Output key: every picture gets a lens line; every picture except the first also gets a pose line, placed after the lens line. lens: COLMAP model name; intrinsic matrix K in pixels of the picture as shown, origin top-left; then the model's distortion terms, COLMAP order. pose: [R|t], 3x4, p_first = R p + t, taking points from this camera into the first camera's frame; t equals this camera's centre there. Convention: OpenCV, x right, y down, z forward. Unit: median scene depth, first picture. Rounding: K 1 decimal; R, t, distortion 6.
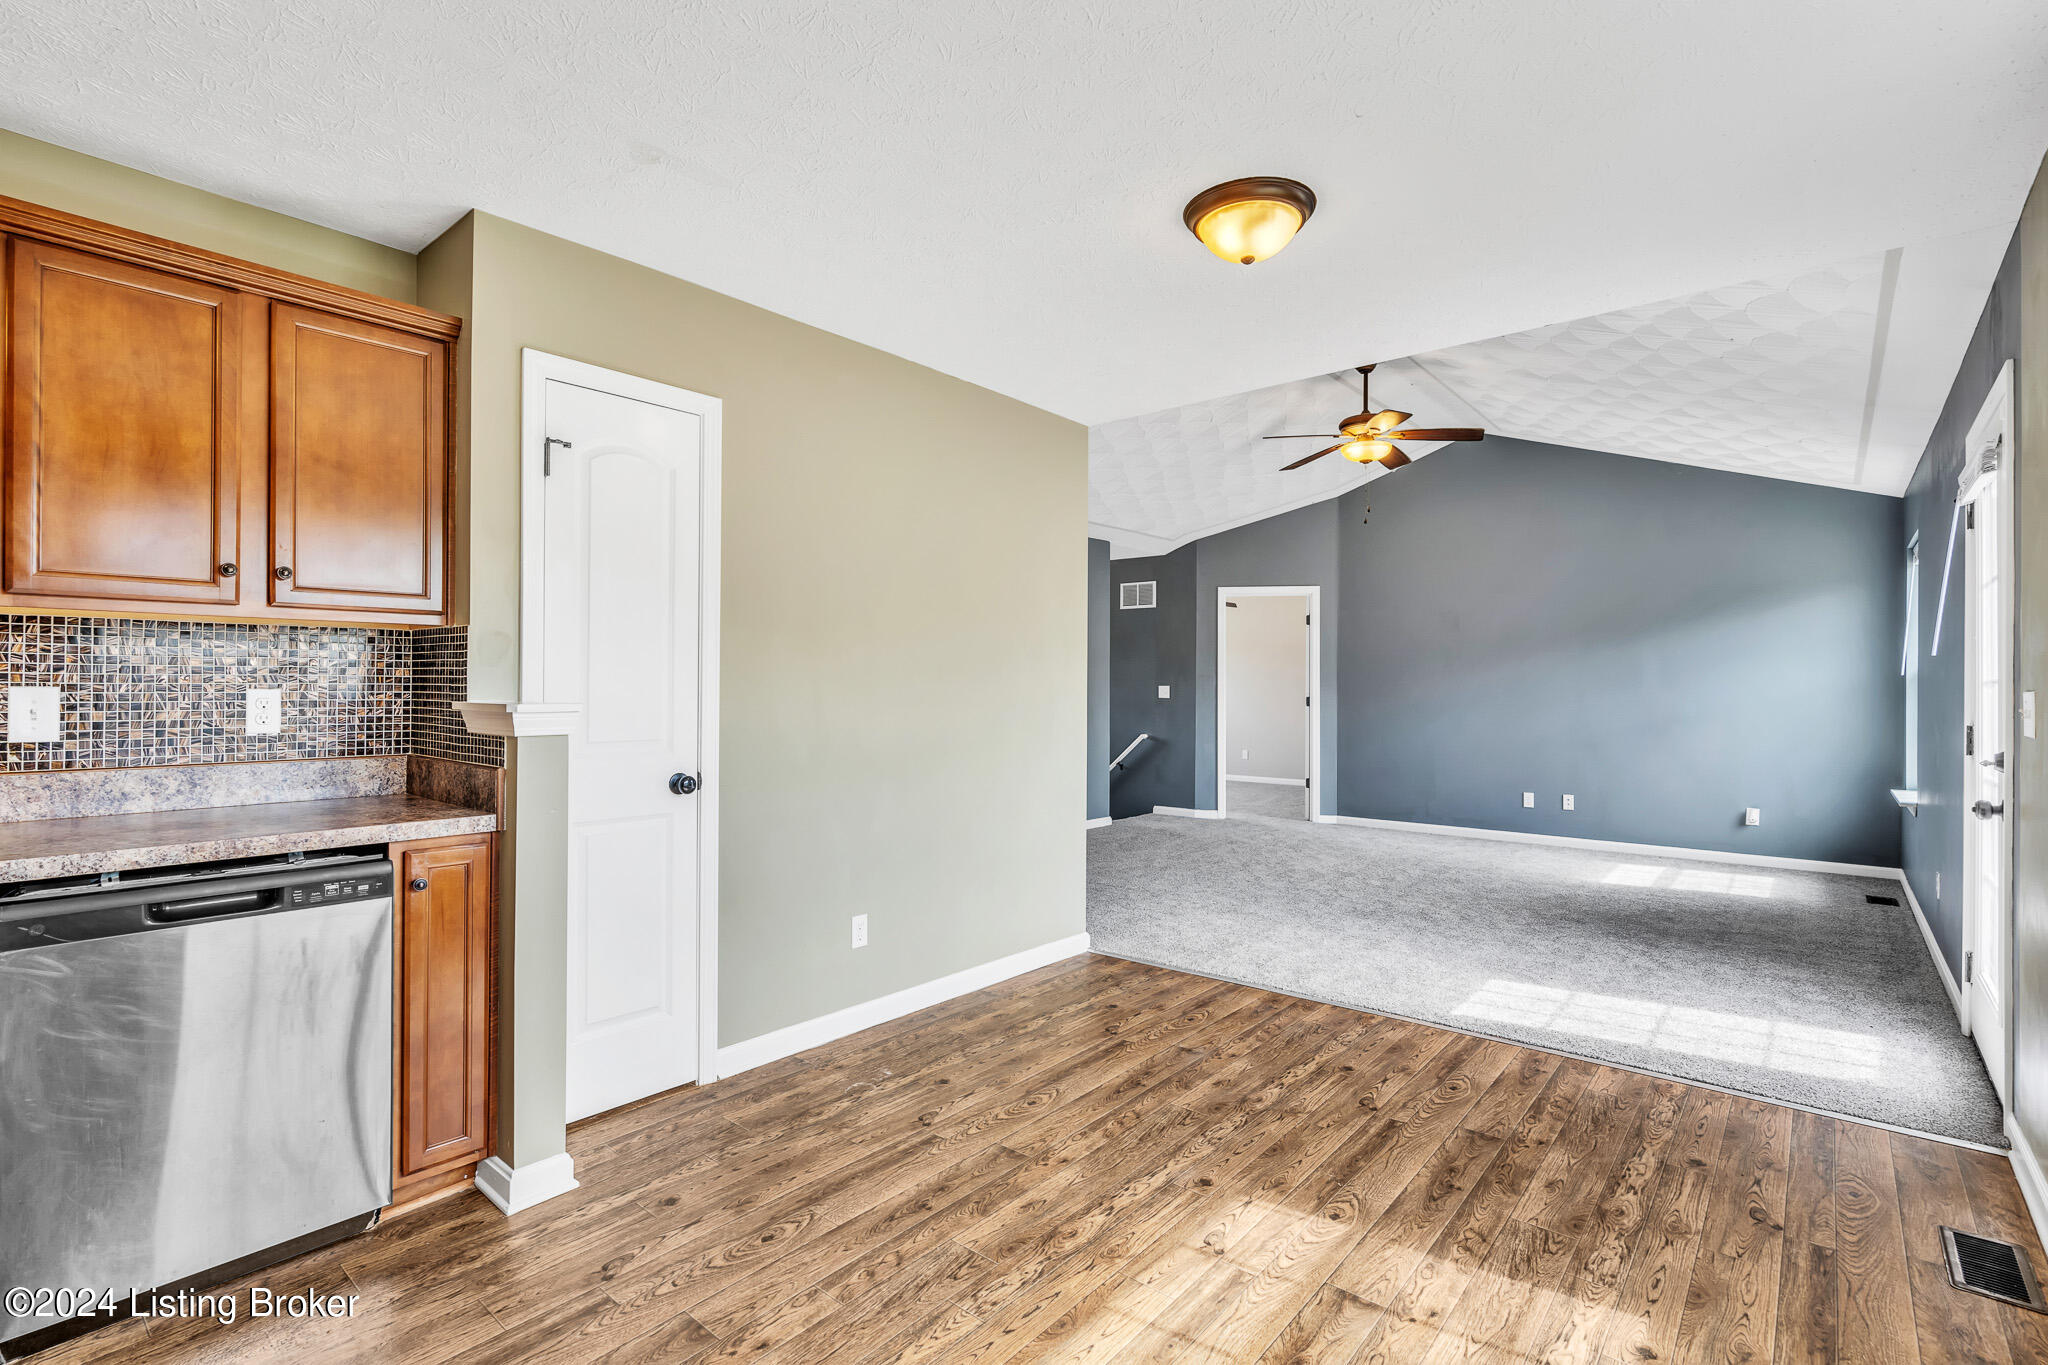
lens RADIAL K [[959.4, 0, 1013.5], [0, 959.4, 676.0], [0, 0, 1]] dist [0.001790, 0.000245]
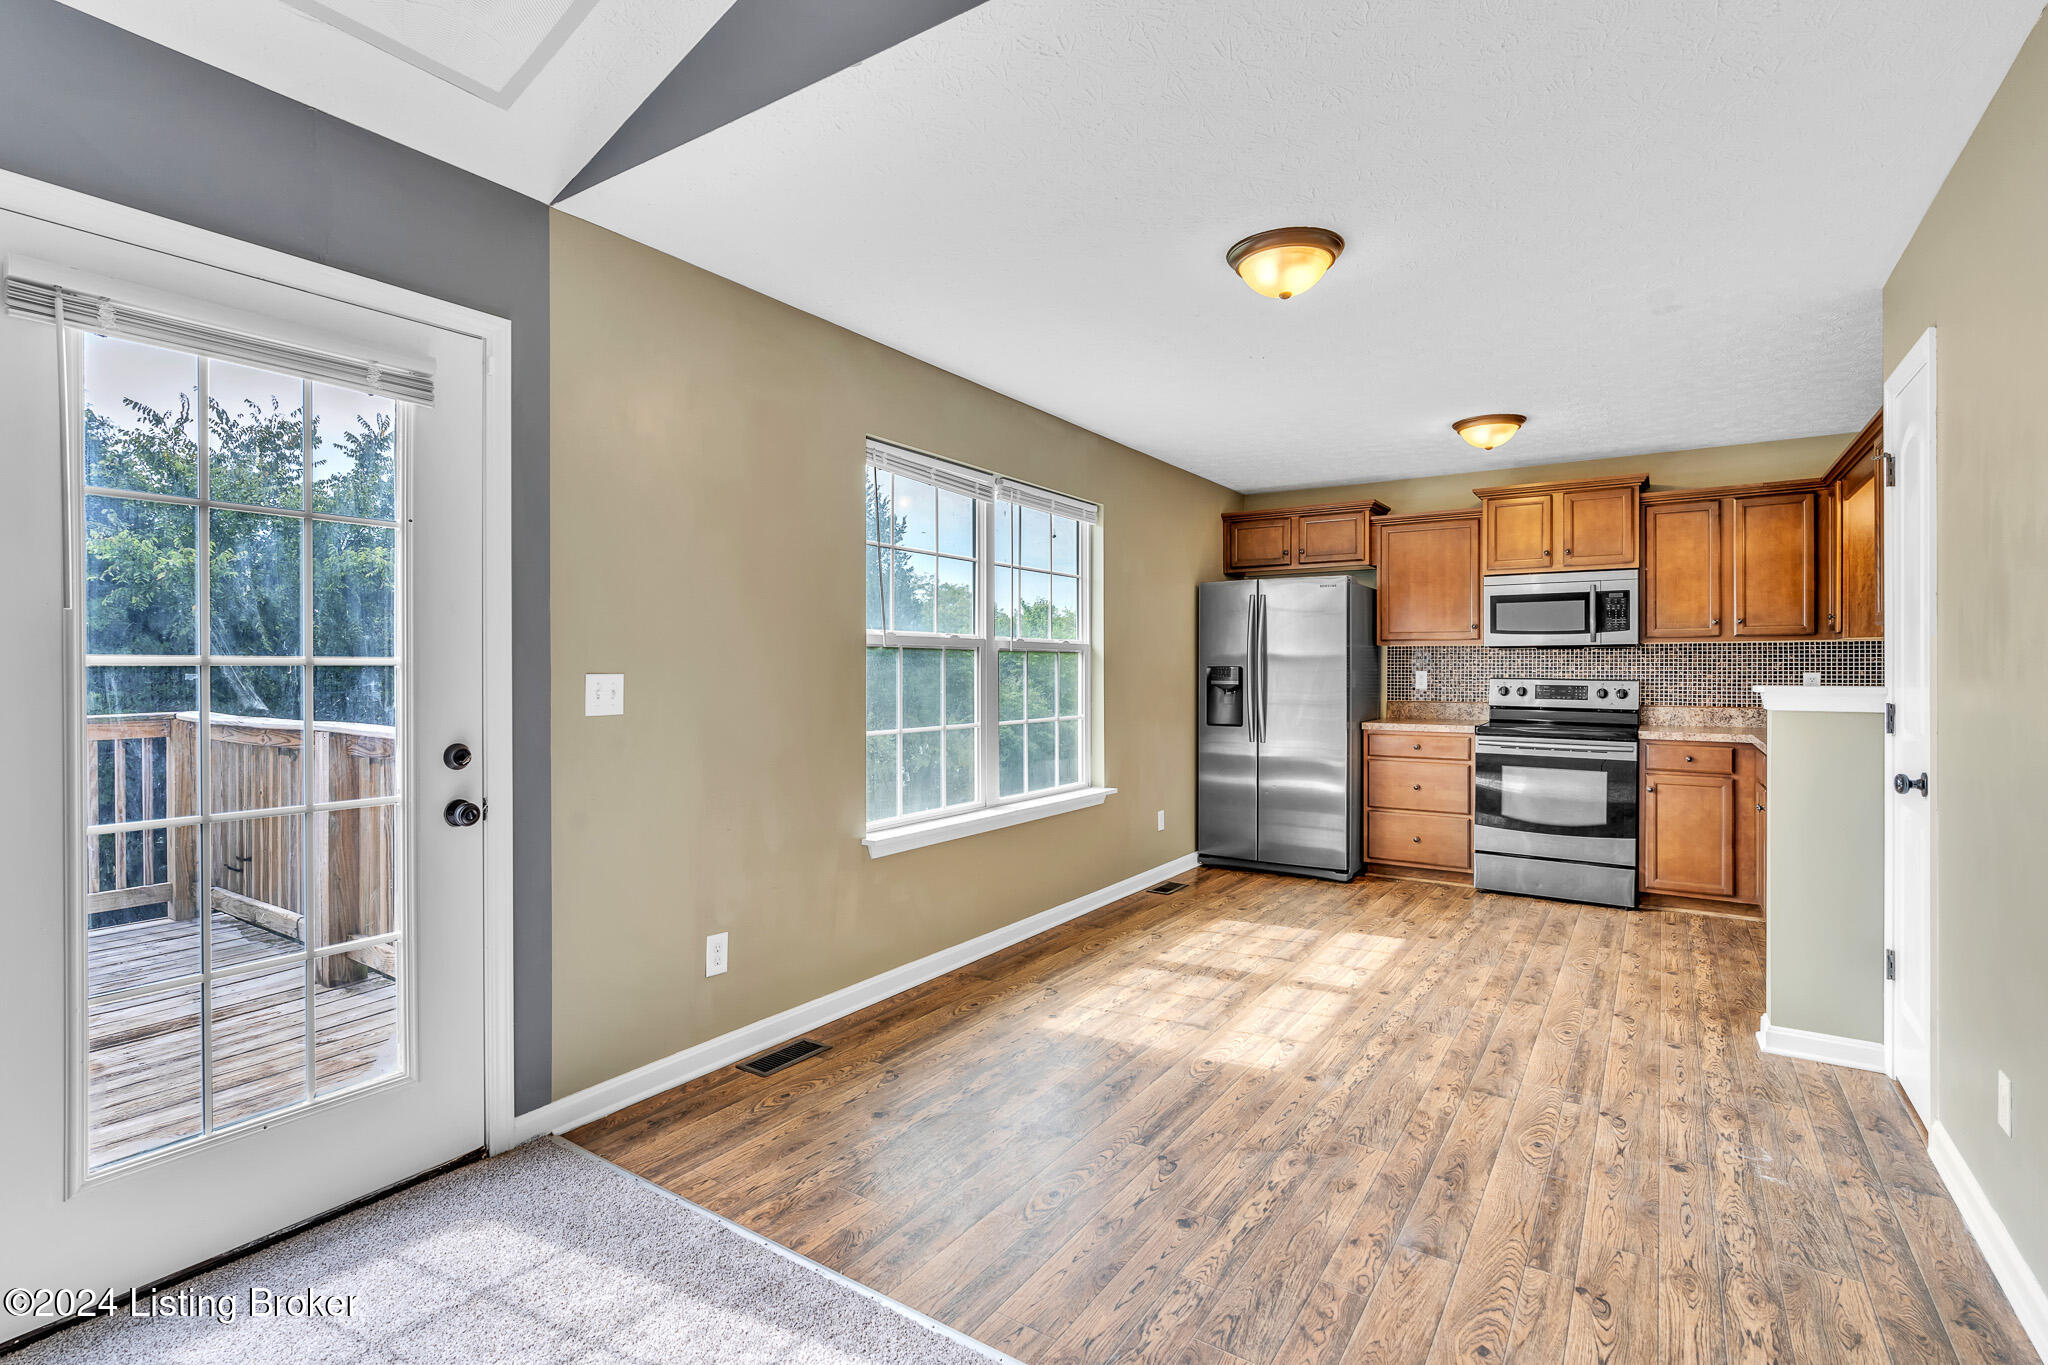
lens RADIAL K [[959.4, 0, 1013.5], [0, 959.4, 676.0], [0, 0, 1]] dist [0.001790, 0.000245]
pose [[-0.993985, -0.004095, -0.109440, 0.595692], [-0.003740, 0.999987, -0.003449, 0.017492], [0.109453, -0.003019, -0.993987, 1.819812]]
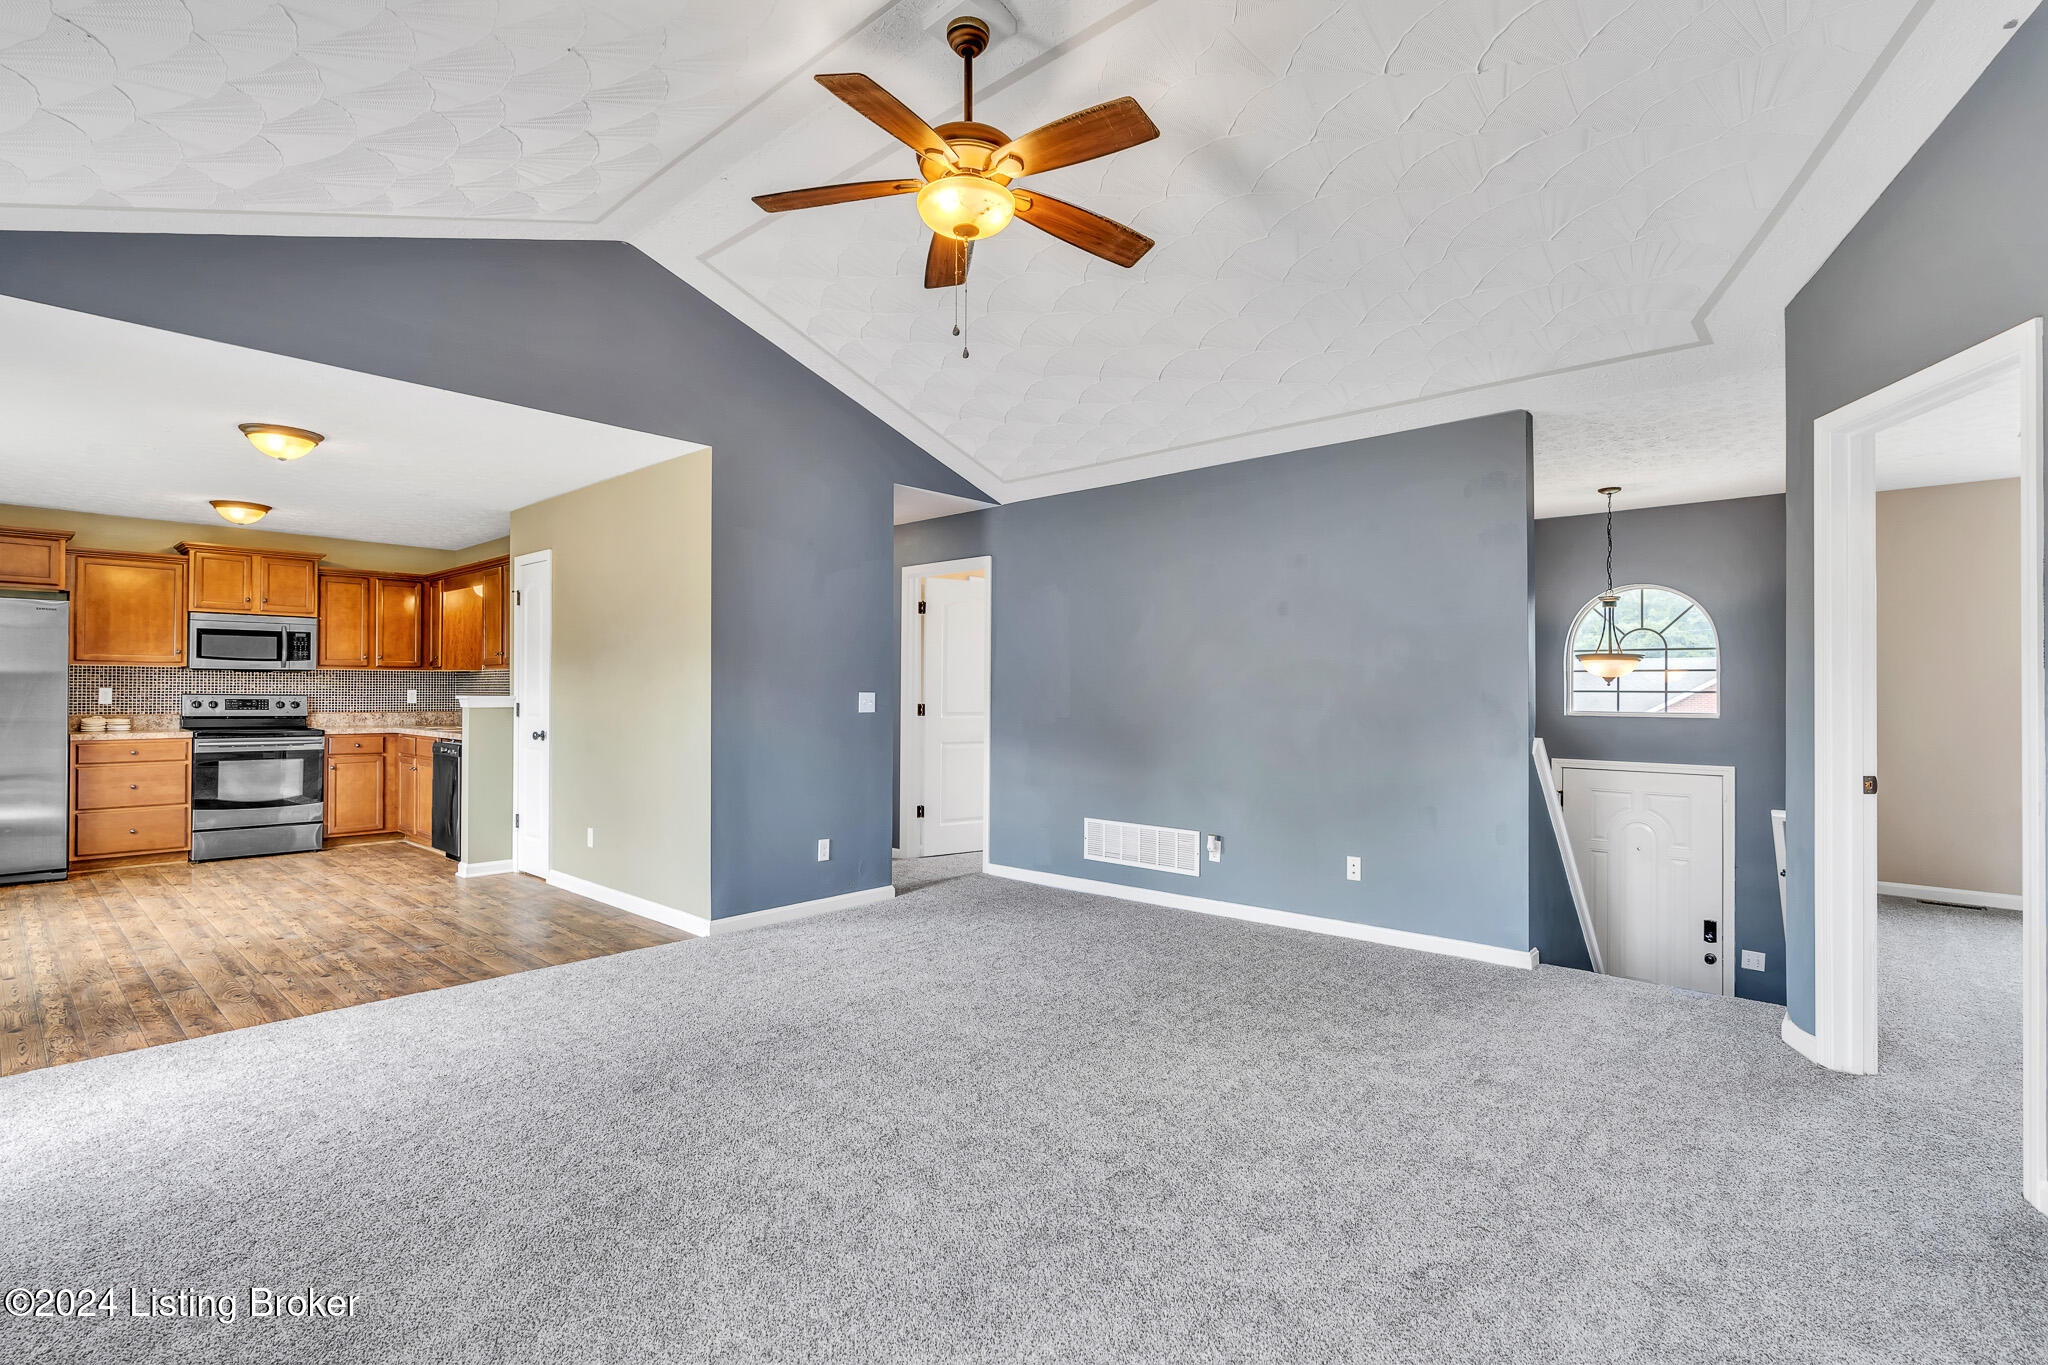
lens RADIAL K [[970.5, 0, 1024.0], [0, 970.5, 682.5], [0, 0, 1]] dist [-0.001229, 0.000187]
pose [[-0.041970, -0.014255, -0.999017, 1.789391], [0.006943, 0.999870, -0.014559, 0.033129], [0.999095, -0.007547, -0.041866, 2.192299]]
